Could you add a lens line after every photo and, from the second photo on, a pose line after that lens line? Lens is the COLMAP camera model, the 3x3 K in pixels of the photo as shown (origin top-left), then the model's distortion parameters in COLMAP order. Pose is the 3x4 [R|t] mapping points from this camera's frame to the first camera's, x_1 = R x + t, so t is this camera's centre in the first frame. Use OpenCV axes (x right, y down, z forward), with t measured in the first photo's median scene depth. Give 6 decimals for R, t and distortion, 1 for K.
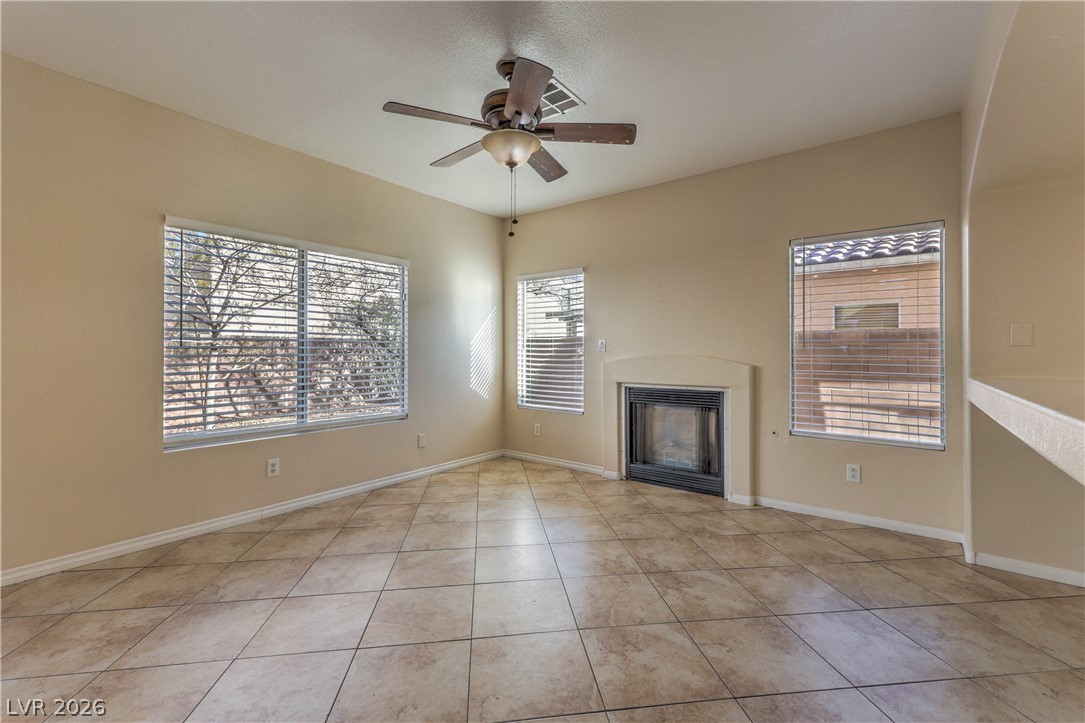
lens RADIAL K [[466.2, 0, 540.1], [0, 466.2, 347.6], [0, 0, 1]] dist [0.009736, -0.000041]
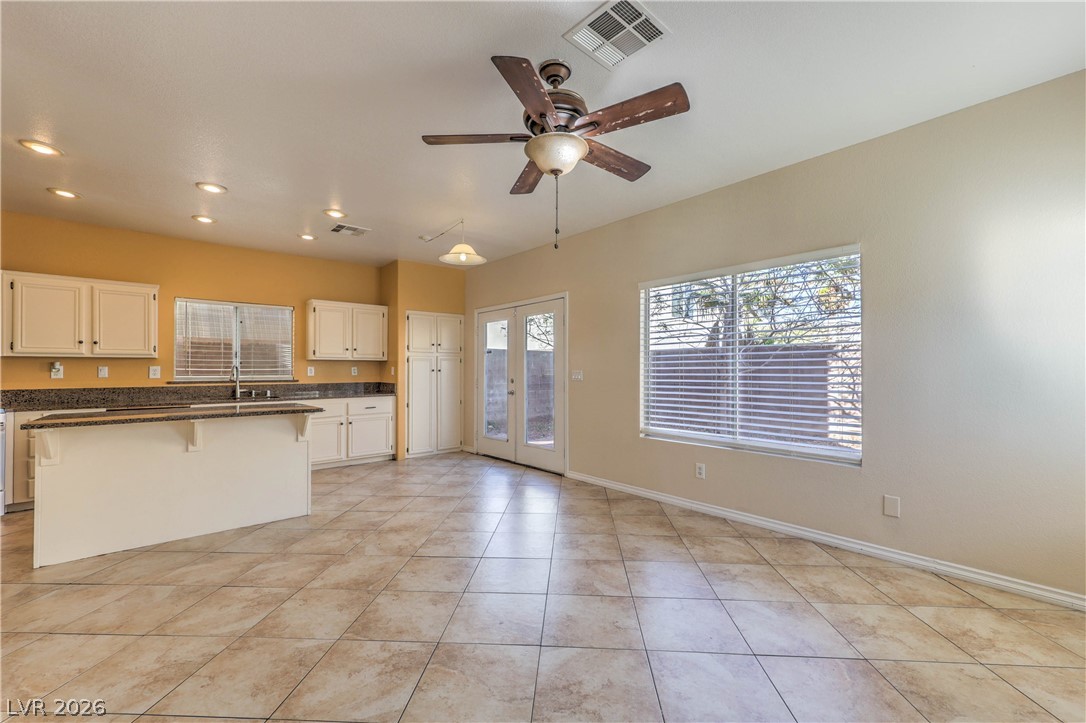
lens RADIAL K [[436.9, 0, 545.5], [0, 436.9, 366.7], [0, 0, 1]] dist [0.008785, -0.000033]
pose [[-0.155269, -0.006906, -0.987848, 0.494827], [0.003029, 0.999968, -0.007466, 0.002997], [0.987868, -0.004151, -0.155243, 0.683445]]
